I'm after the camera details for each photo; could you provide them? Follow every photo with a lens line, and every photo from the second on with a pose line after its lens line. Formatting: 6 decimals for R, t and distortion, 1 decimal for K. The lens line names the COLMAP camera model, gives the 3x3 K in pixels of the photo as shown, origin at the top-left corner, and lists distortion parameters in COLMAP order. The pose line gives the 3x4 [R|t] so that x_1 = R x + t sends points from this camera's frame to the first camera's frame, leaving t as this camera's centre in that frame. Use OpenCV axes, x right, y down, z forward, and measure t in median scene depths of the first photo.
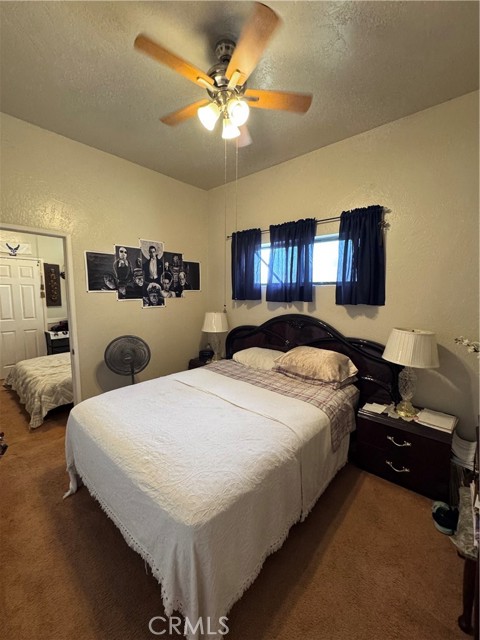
lens RADIAL K [[255.5, 0, 240.0], [0, 255.5, 321.0], [0, 0, 1]] dist [-0.003795, -0.000170]
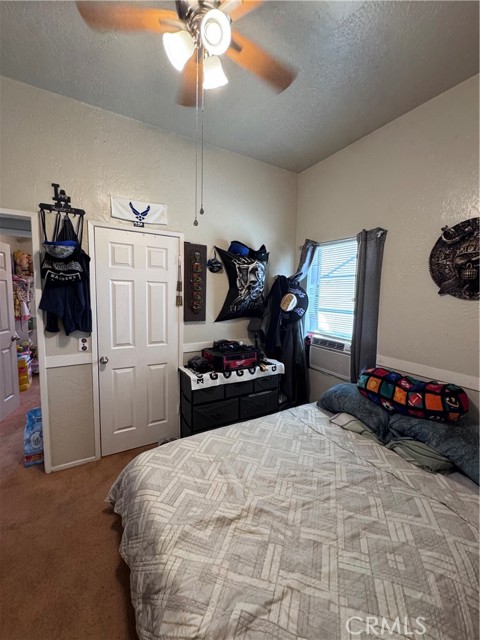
lens RADIAL K [[255.5, 0, 238.3], [0, 255.5, 318.9], [0, 0, 1]] dist [-0.003795, -0.000170]
pose [[0.943186, 0.037646, -0.330126, -0.269764], [-0.047556, 0.998627, -0.021990, -0.032700], [0.328845, 0.036440, 0.943681, 0.301146]]
